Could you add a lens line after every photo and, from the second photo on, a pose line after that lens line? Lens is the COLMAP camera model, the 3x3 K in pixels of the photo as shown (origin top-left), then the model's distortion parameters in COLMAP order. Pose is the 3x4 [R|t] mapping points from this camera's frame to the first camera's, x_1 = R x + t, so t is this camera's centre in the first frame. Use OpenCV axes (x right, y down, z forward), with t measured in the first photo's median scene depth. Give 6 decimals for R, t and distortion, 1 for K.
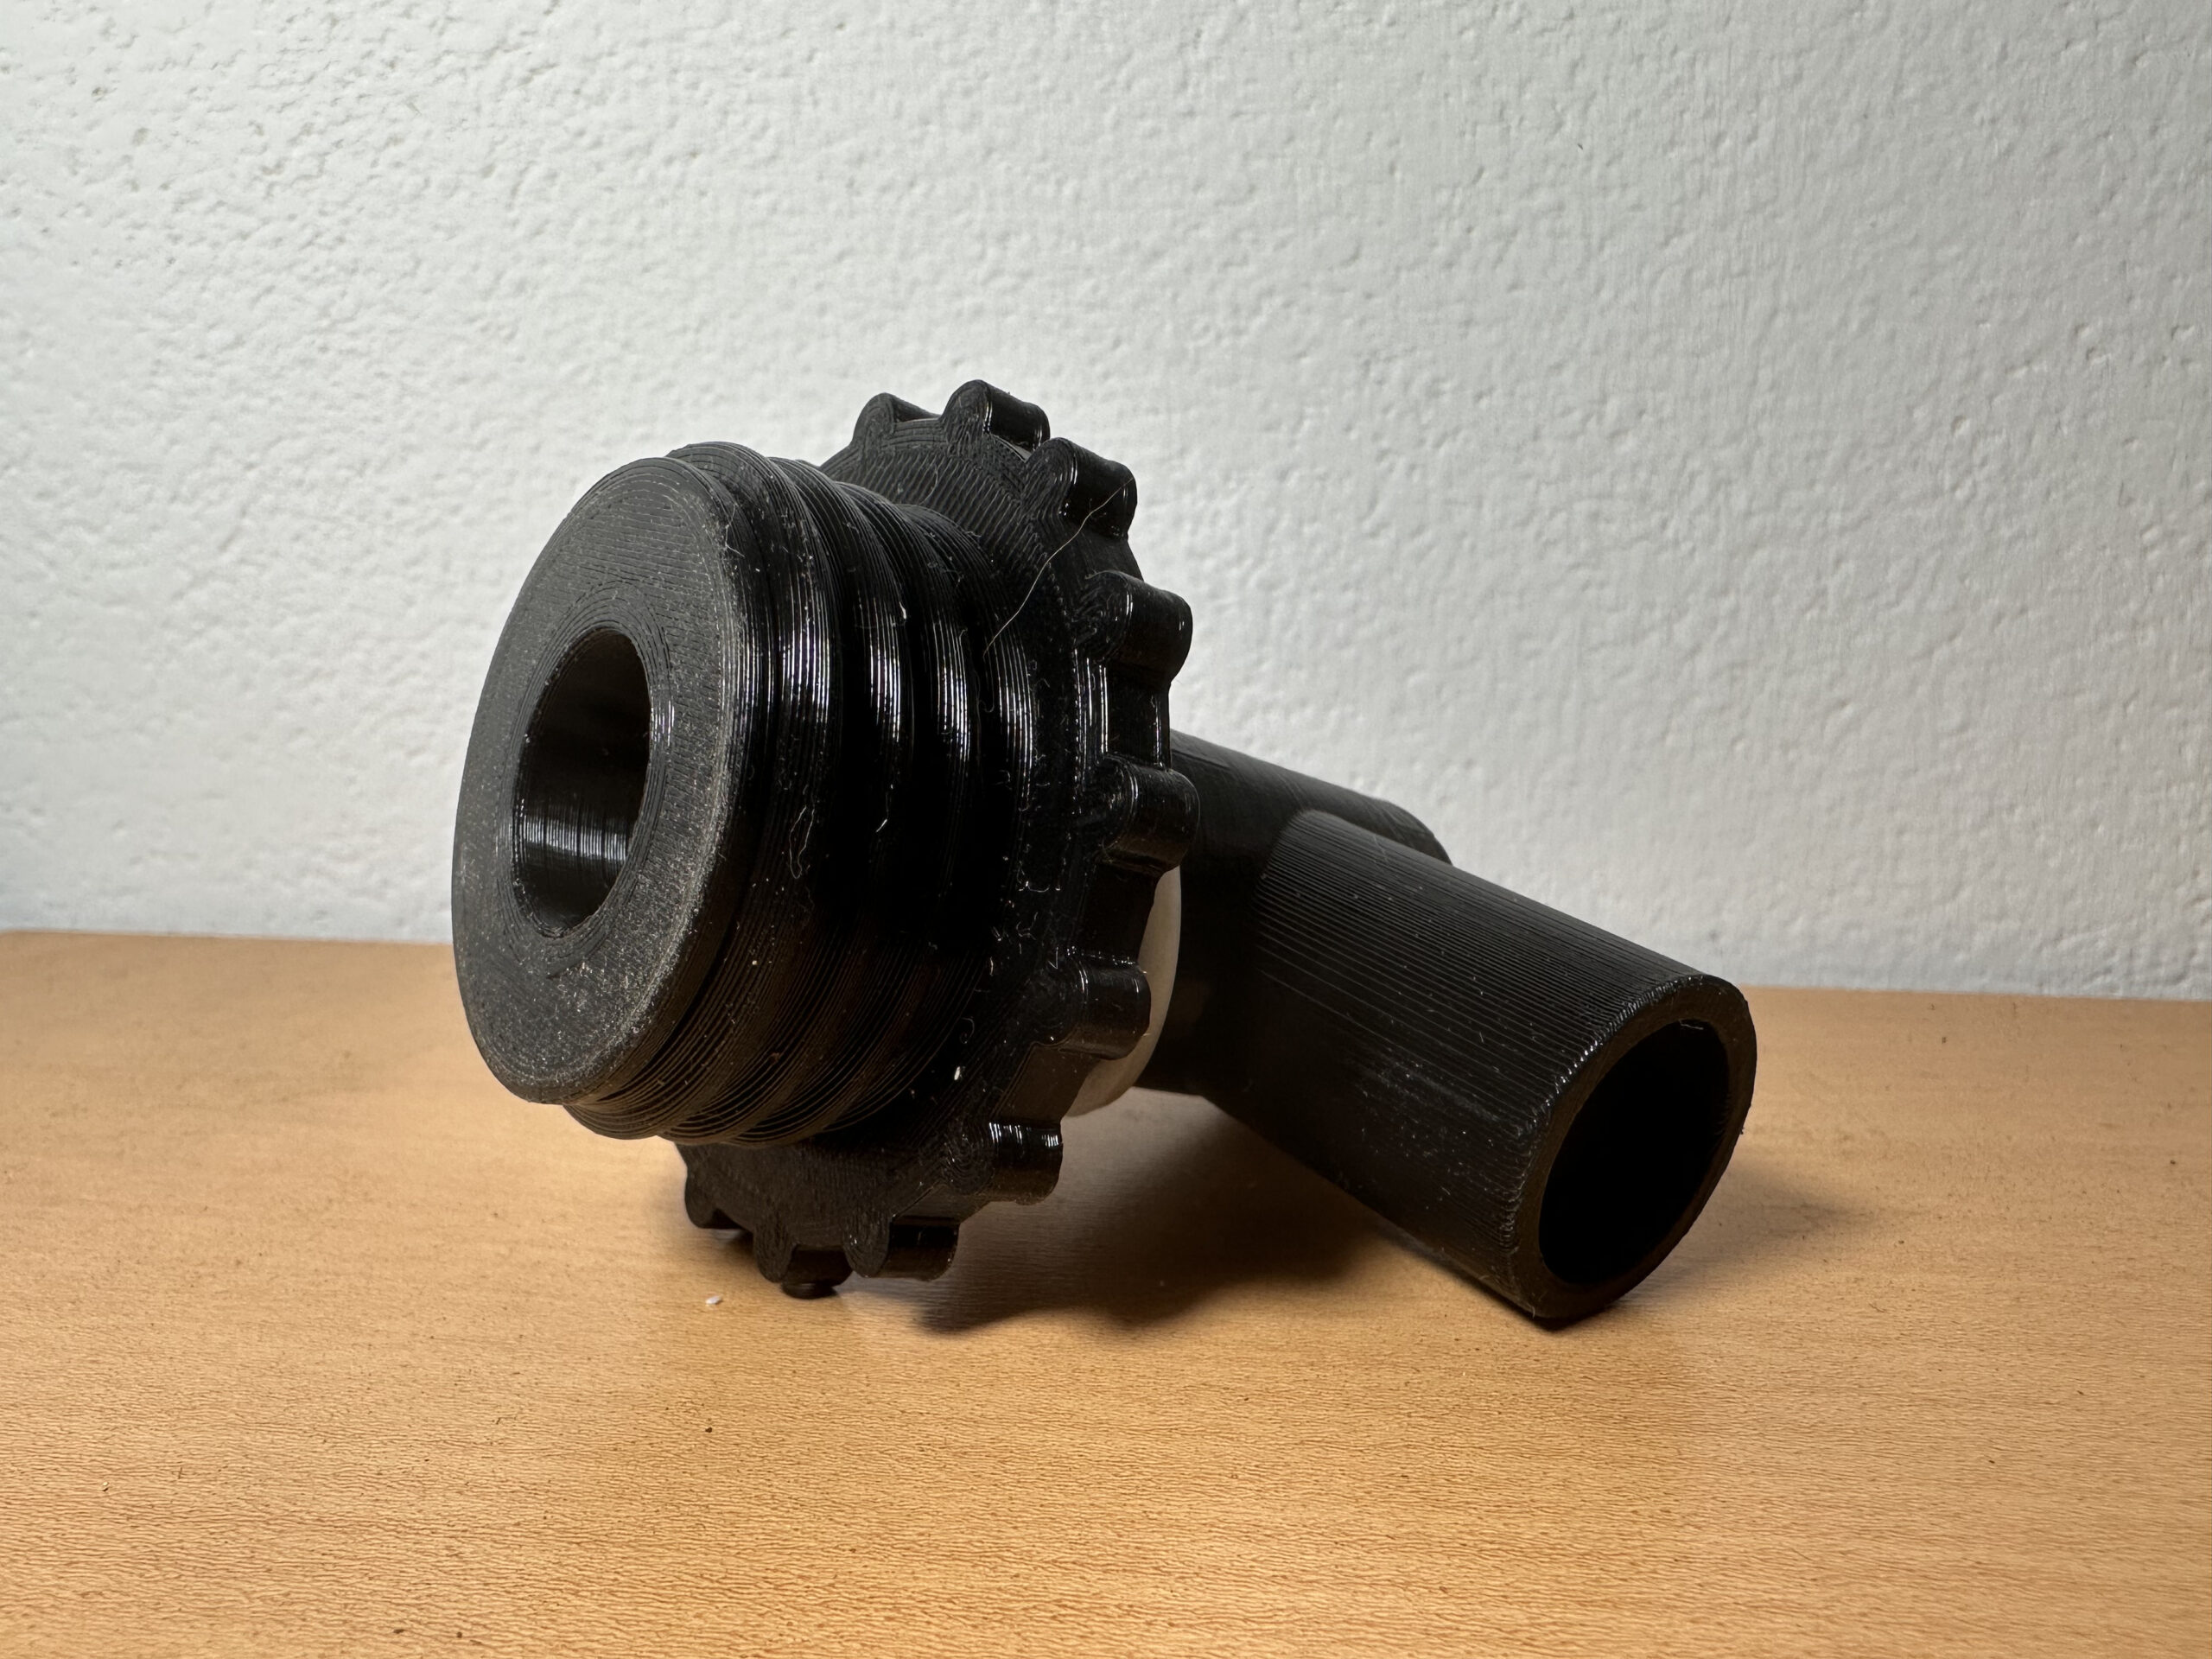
lens RADIAL K [[1488.9, 0, 1033.6], [0, 1488.9, 990.5], [0, 0, 1]] dist [-0.014815, 0.006333]
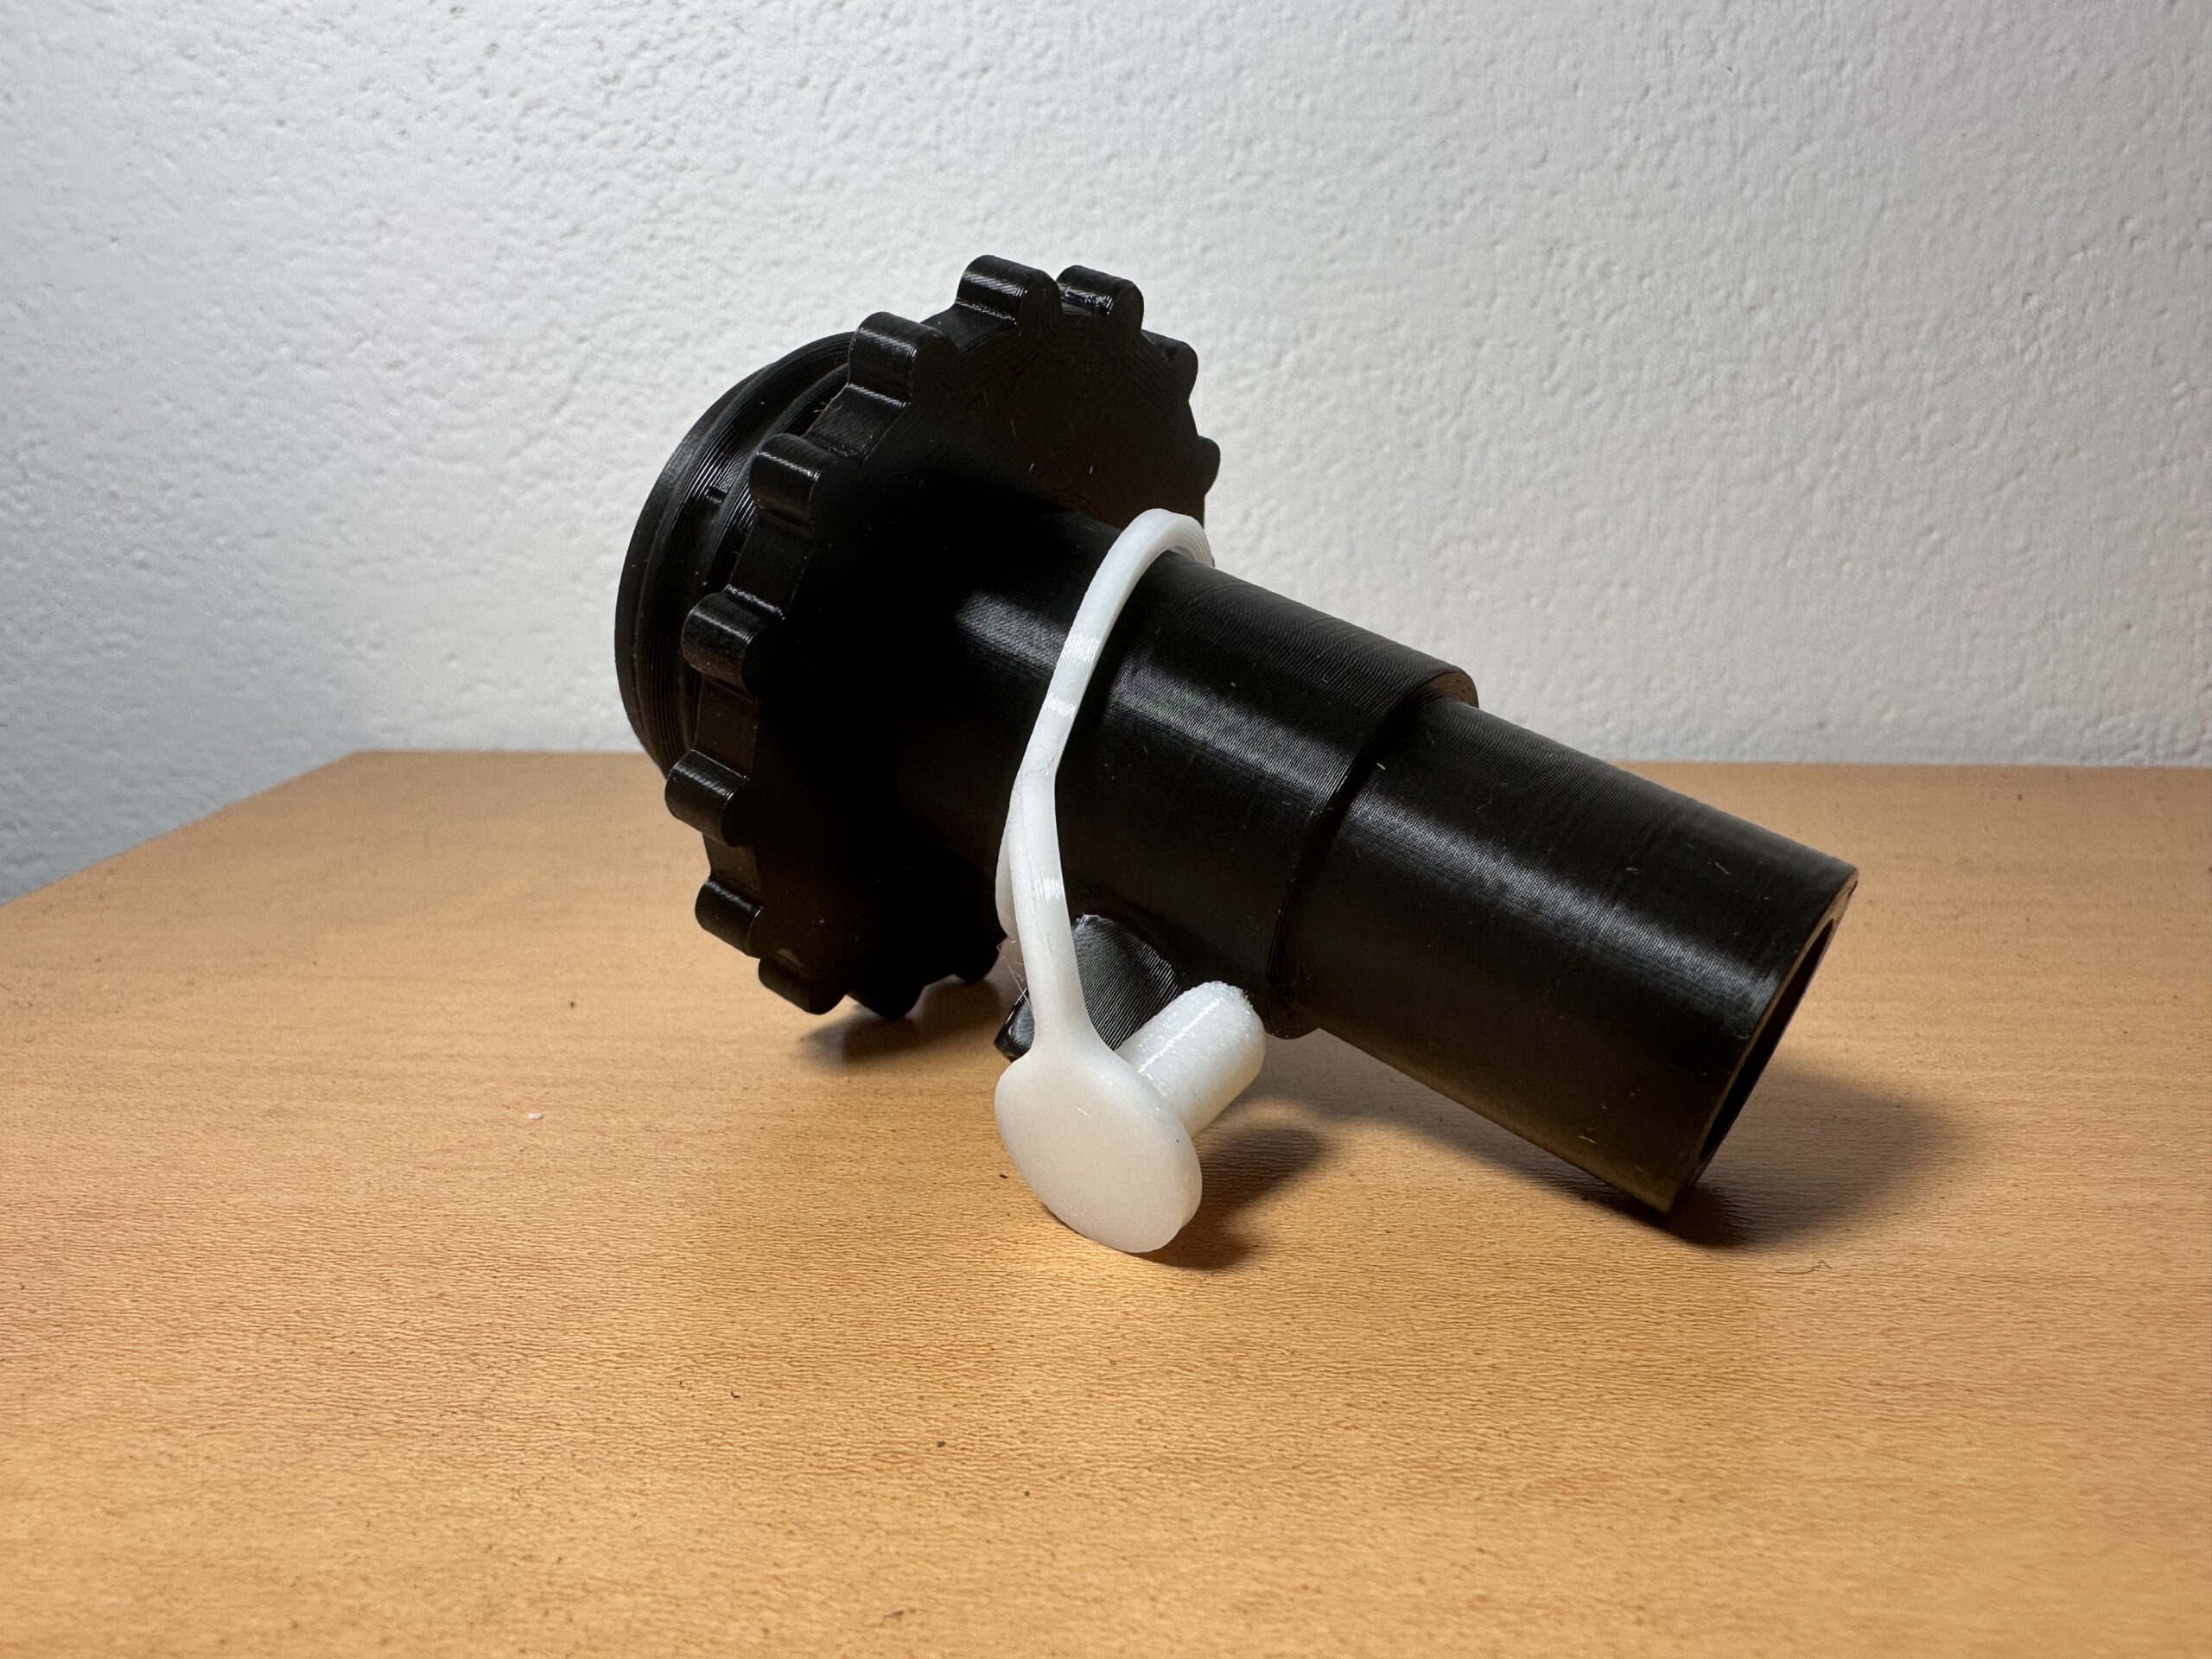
lens RADIAL K [[1488.9, 0, 1063.7], [0, 1488.9, 918.1], [0, 0, 1]] dist [-0.014815, 0.006333]
pose [[0.998701, -0.023098, 0.045410, -0.232686], [0.021404, 0.999070, 0.037440, 0.065608], [-0.046233, -0.036419, 0.998267, -0.200977]]
